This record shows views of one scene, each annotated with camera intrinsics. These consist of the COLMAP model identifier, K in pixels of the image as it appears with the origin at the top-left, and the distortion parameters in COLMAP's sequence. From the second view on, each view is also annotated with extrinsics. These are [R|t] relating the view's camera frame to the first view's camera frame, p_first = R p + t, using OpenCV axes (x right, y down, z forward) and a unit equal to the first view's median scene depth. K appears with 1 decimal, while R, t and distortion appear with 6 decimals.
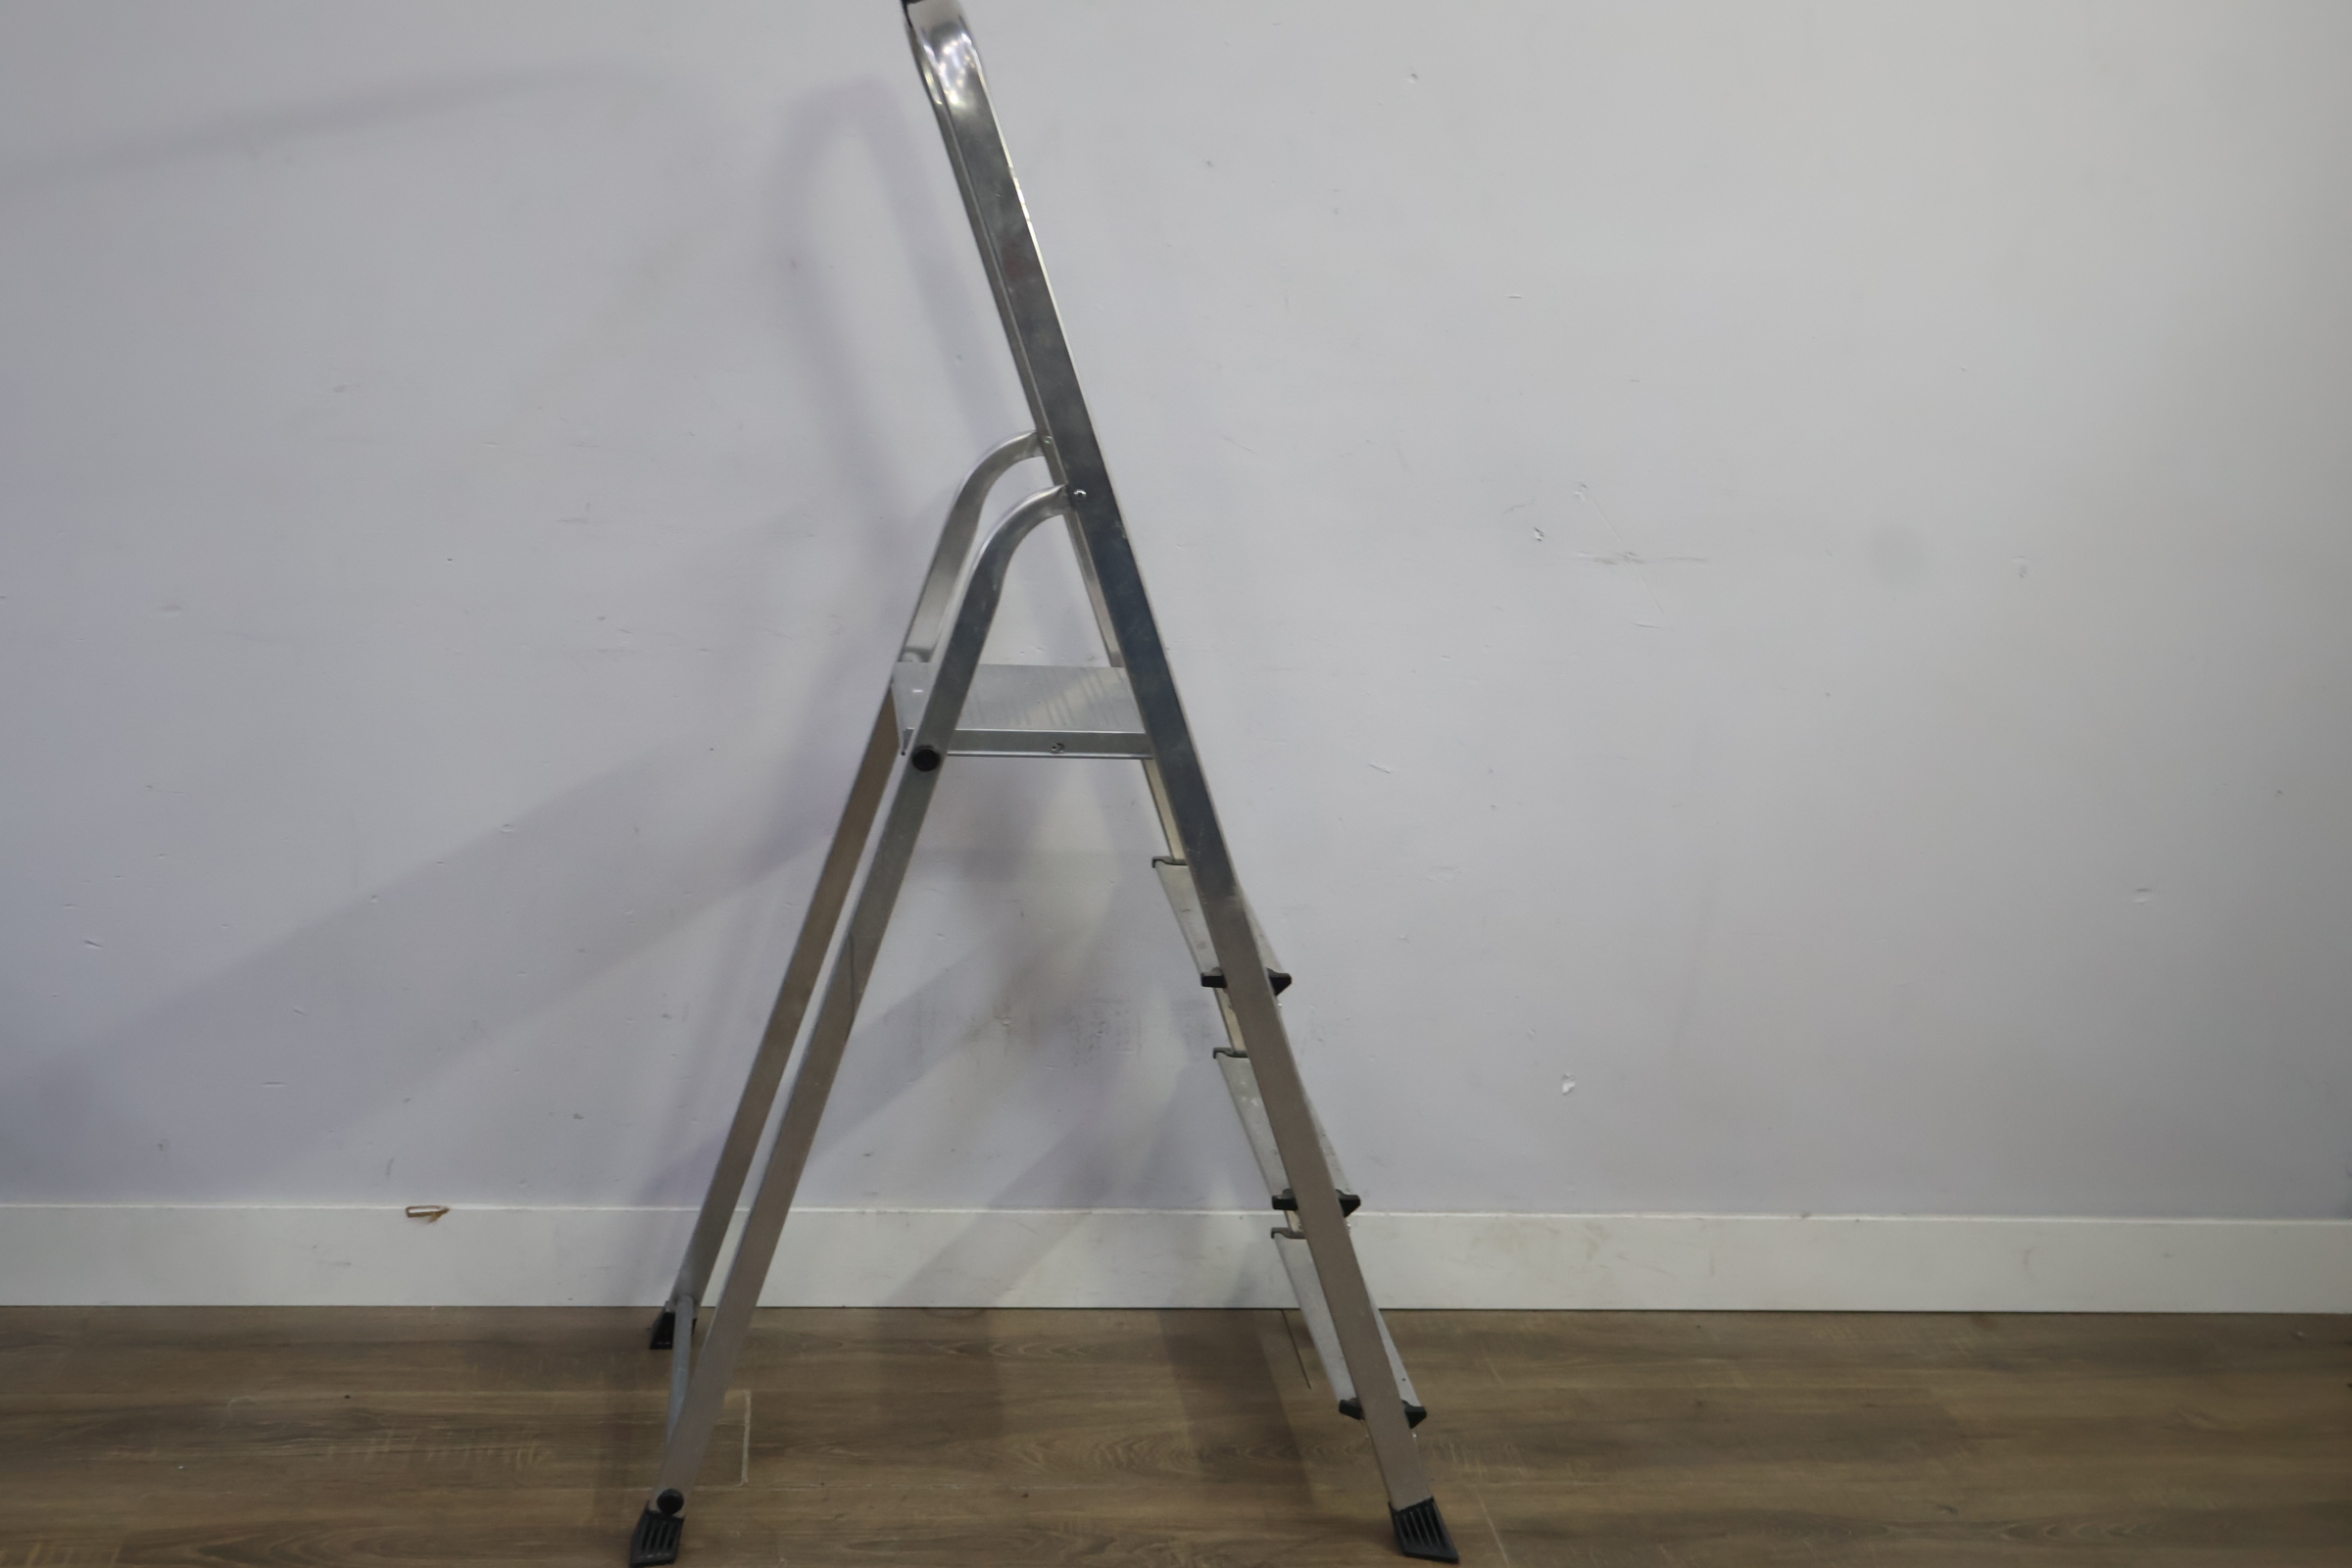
lens RADIAL K [[2958.6, 0, 1125.8], [0, 2958.6, 787.3], [0, 0, 1]] dist [-0.030203, -0.008731]
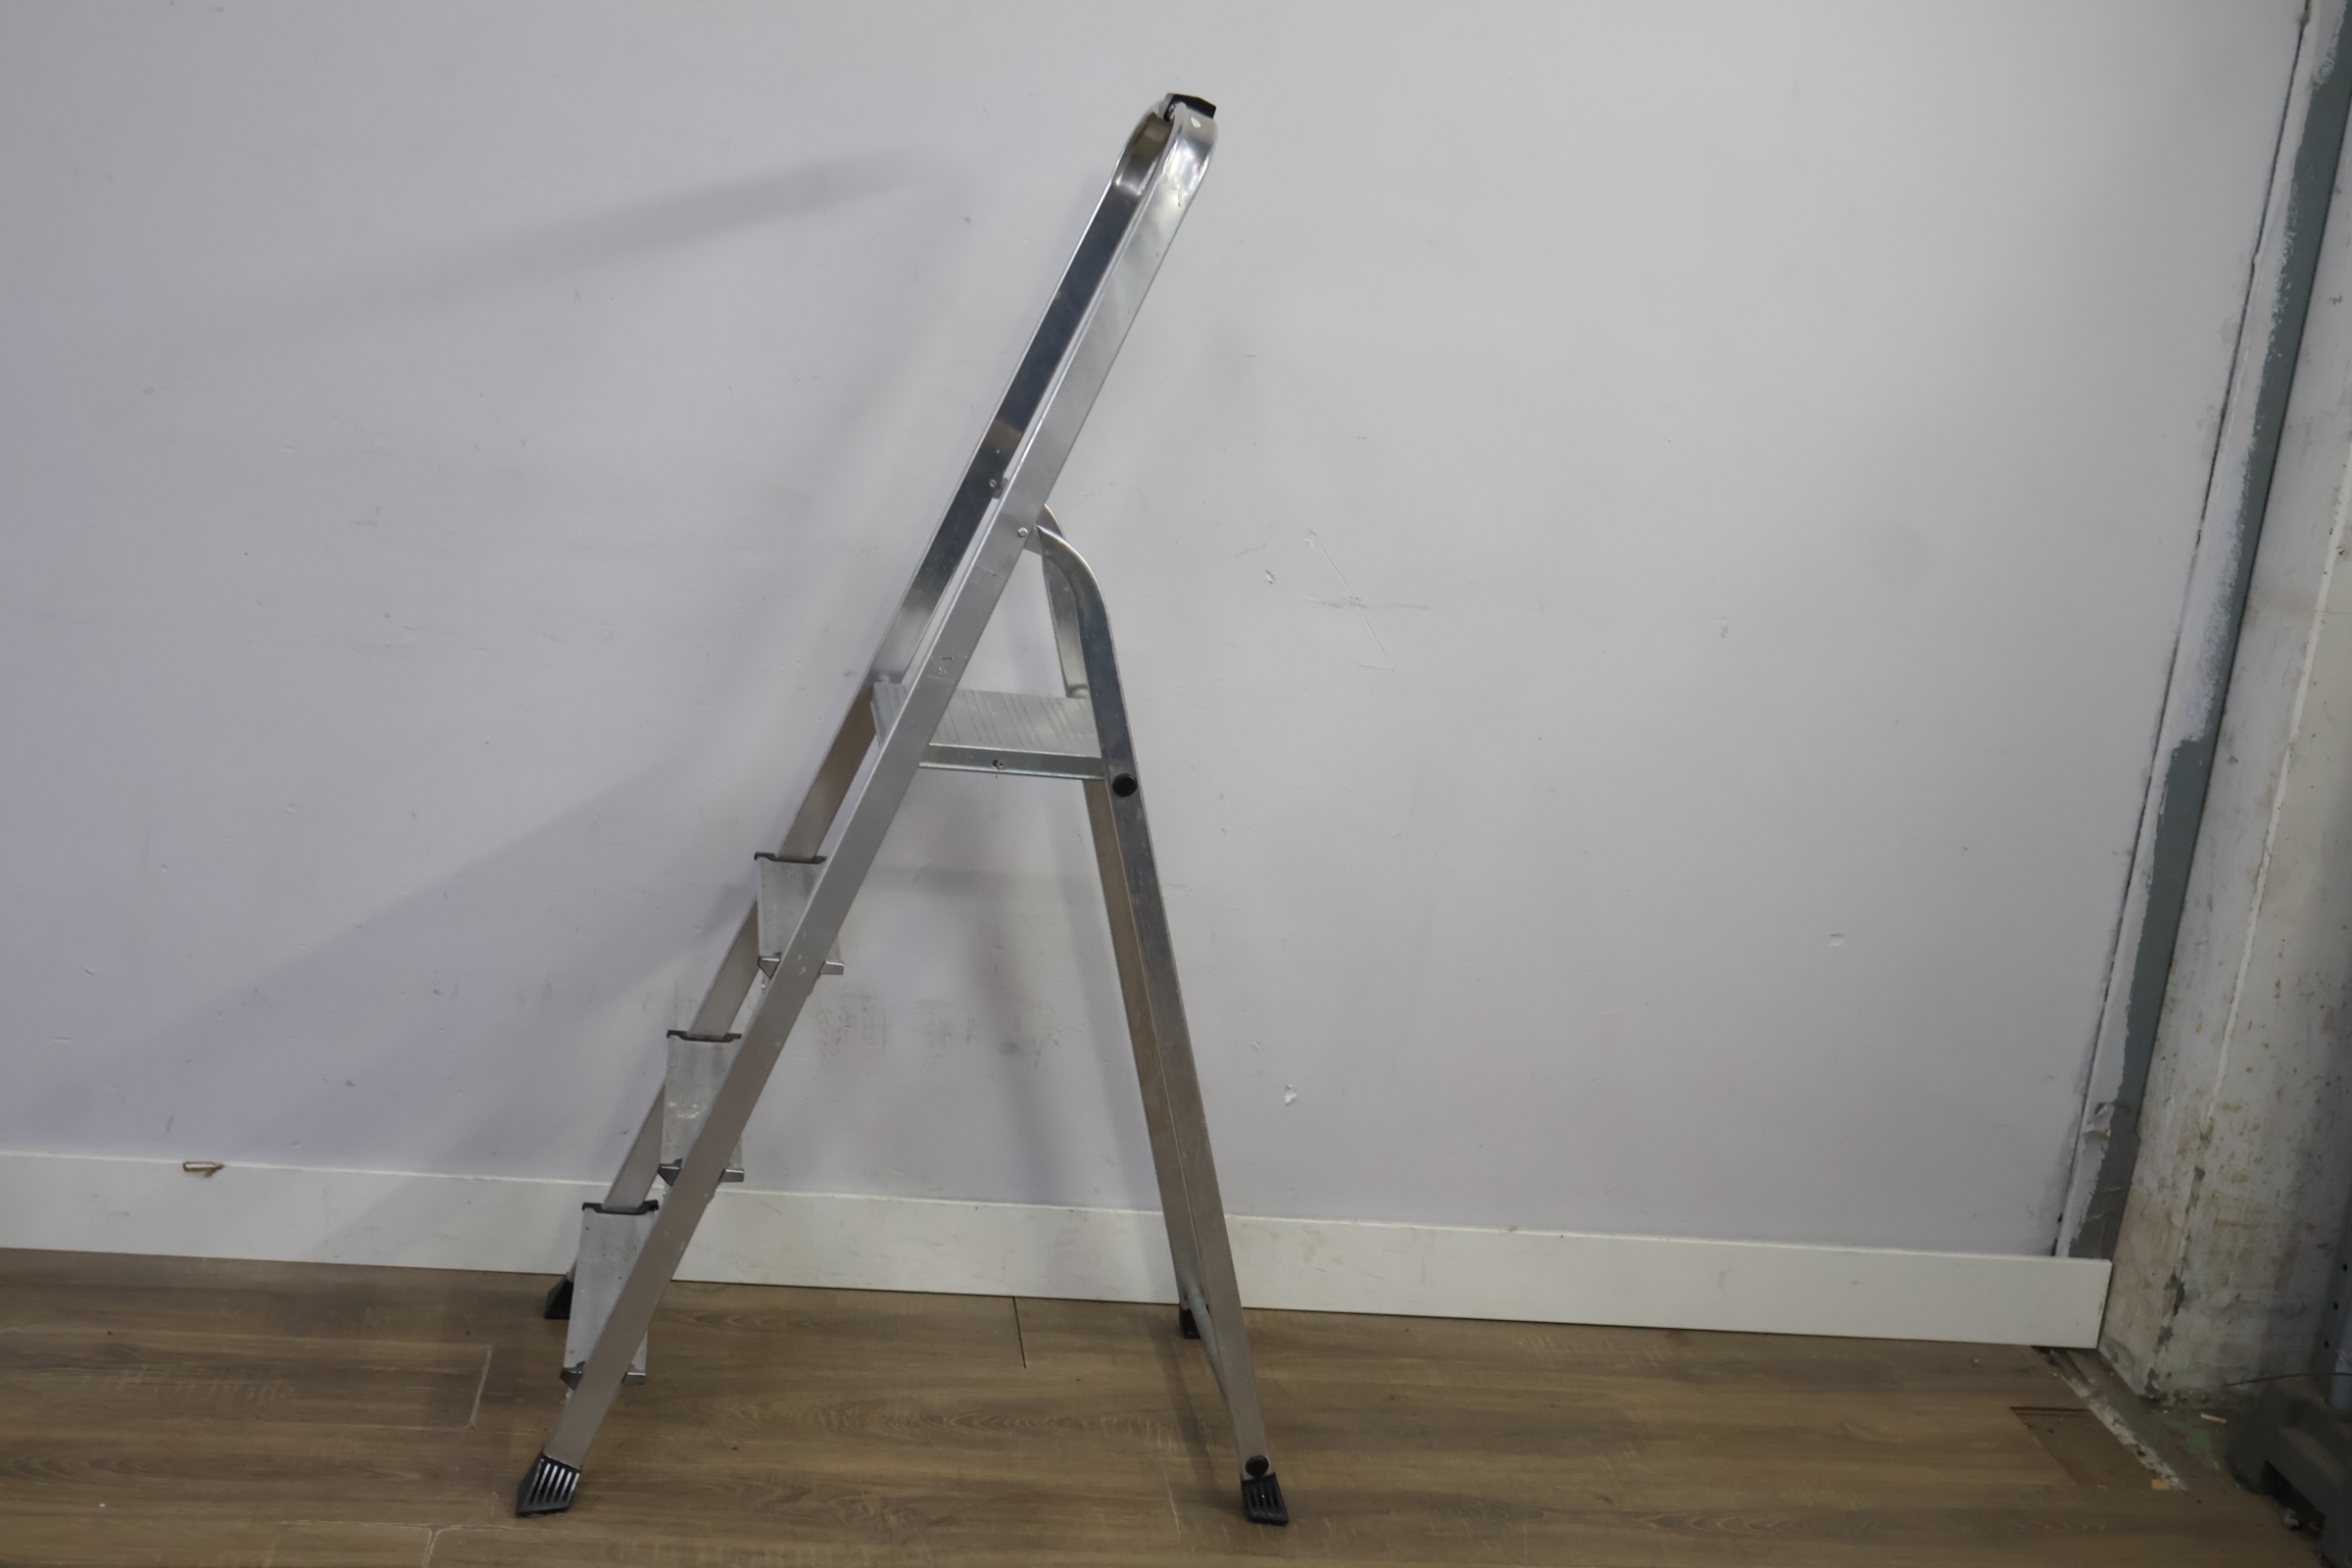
lens RADIAL K [[3001.1, 0, 1195.9], [0, 3001.1, 763.8], [0, 0, 1]] dist [-0.053240, 0.044502]
pose [[0.998801, 0.043316, 0.022797, 0.092851], [-0.042503, 0.998481, -0.035048, 0.022247], [-0.024280, 0.034037, 0.999126, -0.089054]]
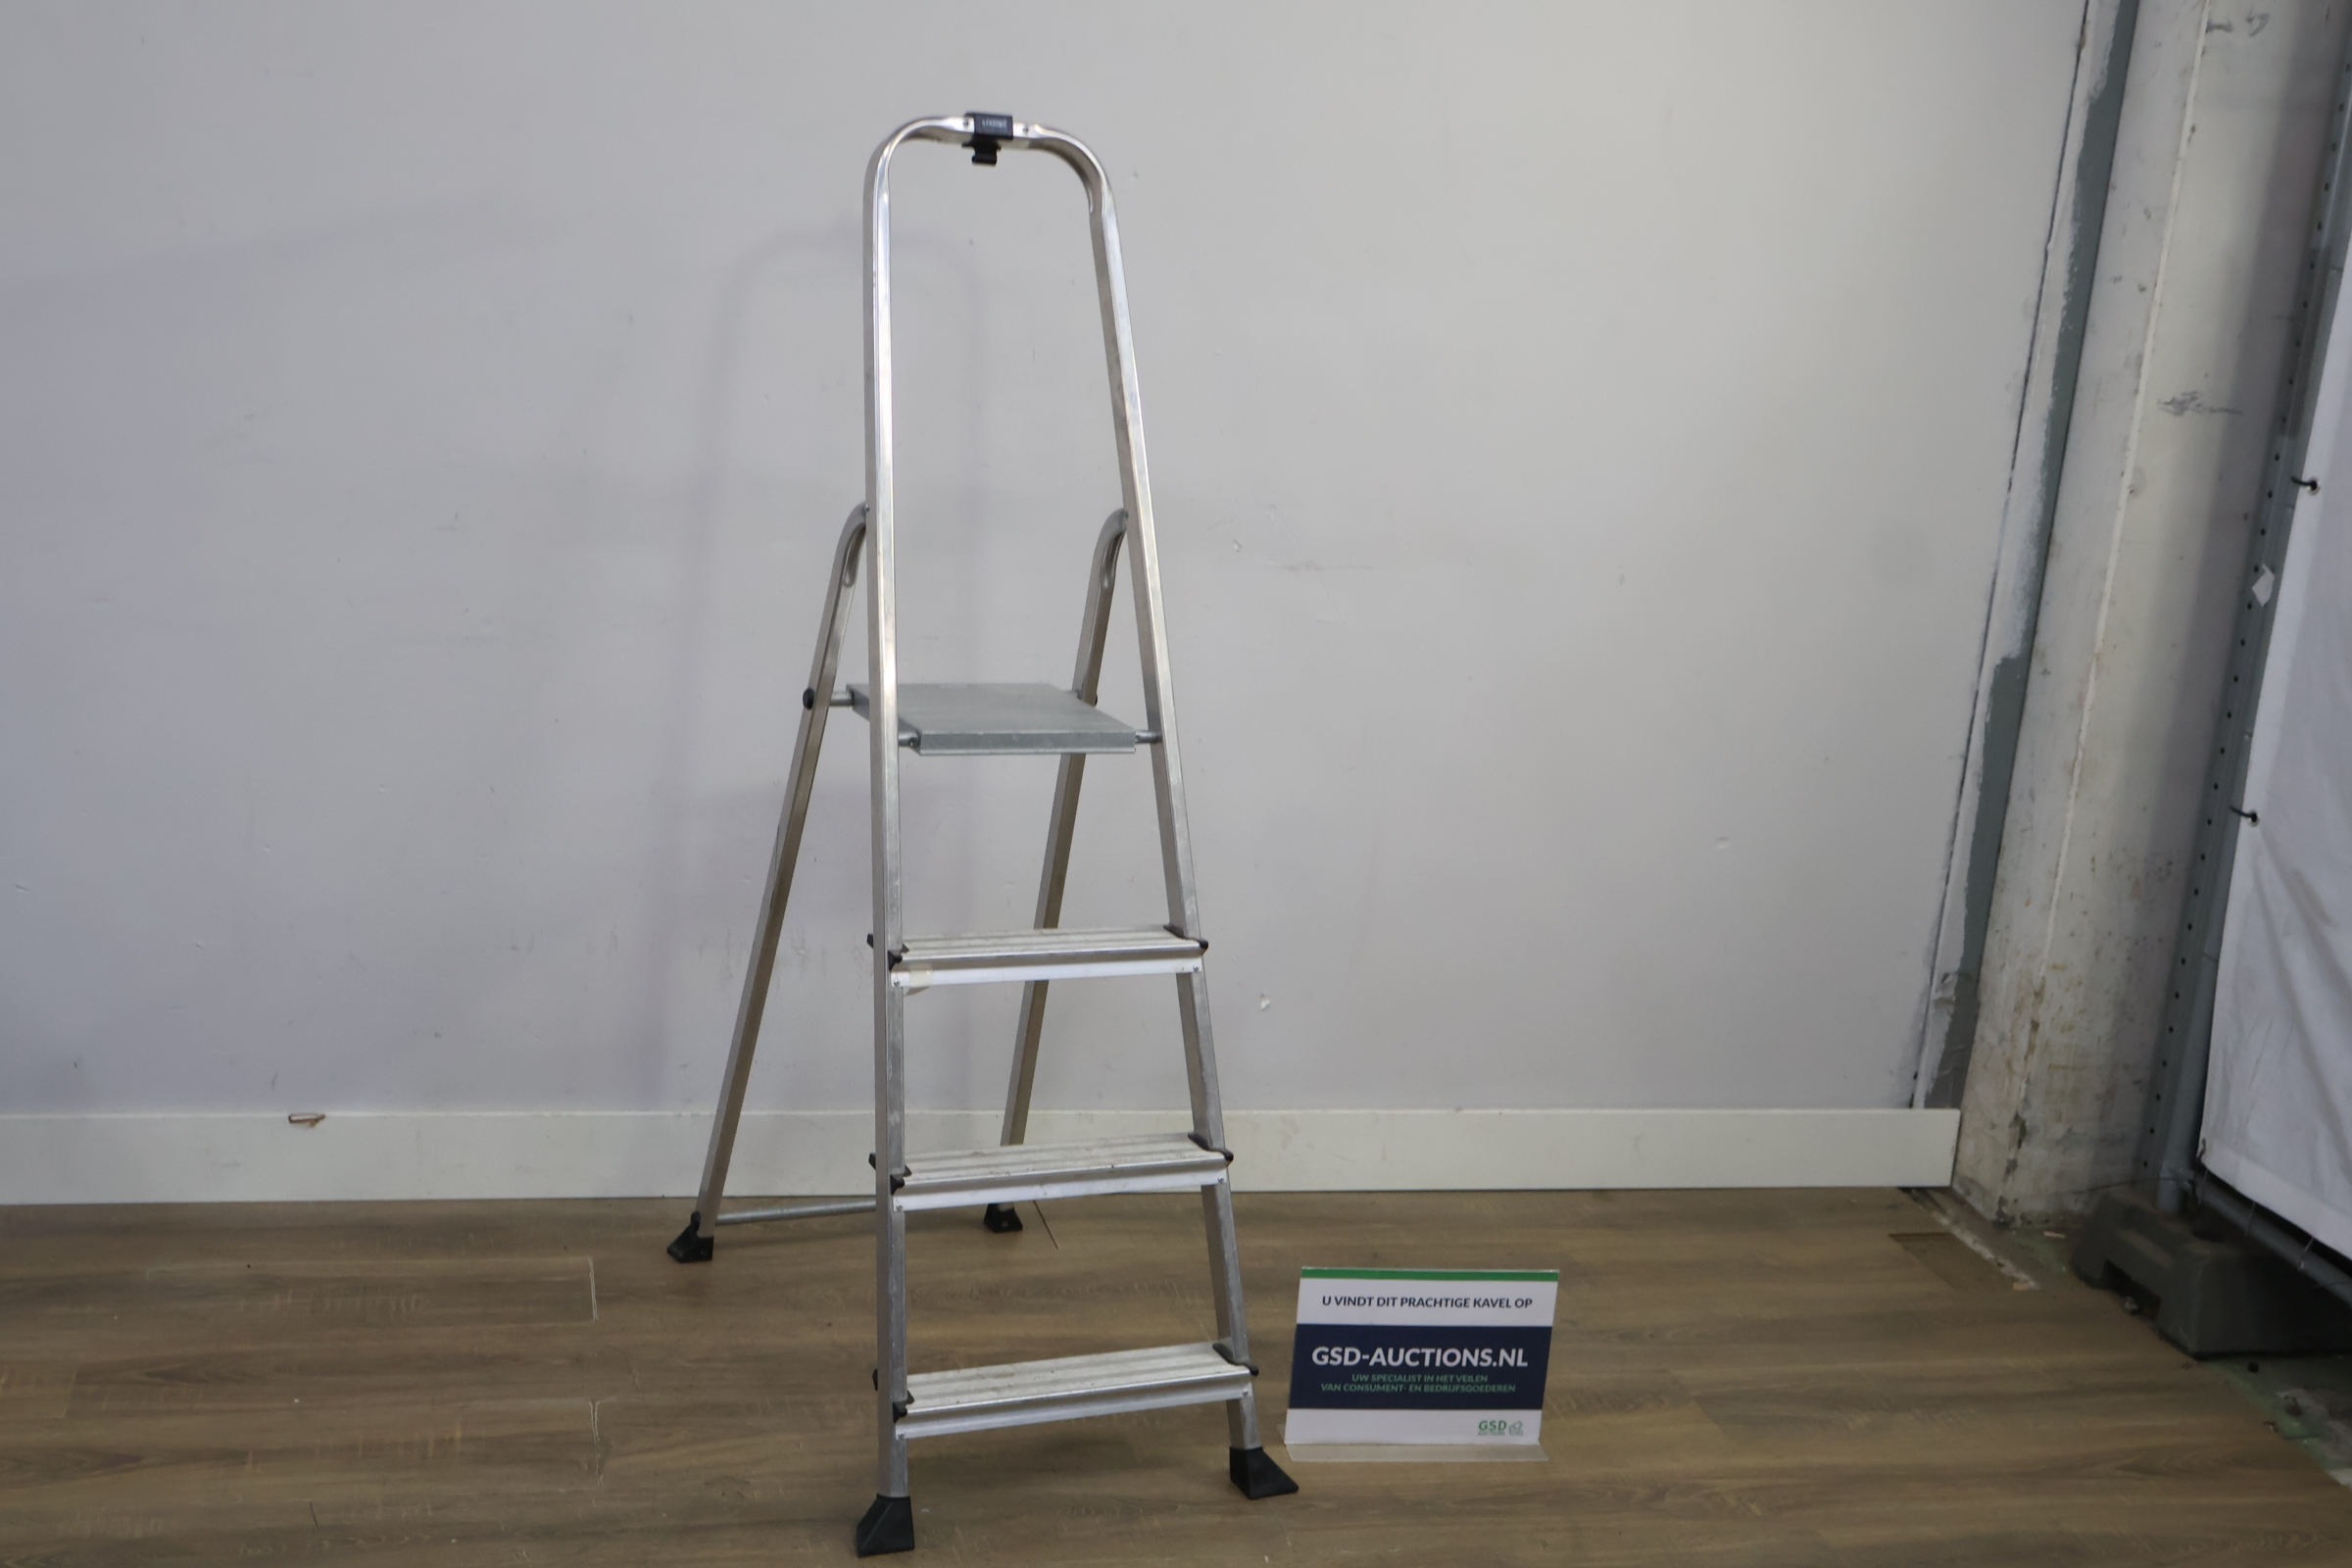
lens RADIAL K [[3045.7, 0, 1230.7], [0, 3045.7, 797.6], [0, 0, 1]] dist [-0.040061, -0.048378]
pose [[0.989965, -0.005606, 0.141198, -0.044062], [0.010615, 0.999340, -0.034748, 0.064608], [-0.140910, 0.035899, 0.989371, -0.260106]]
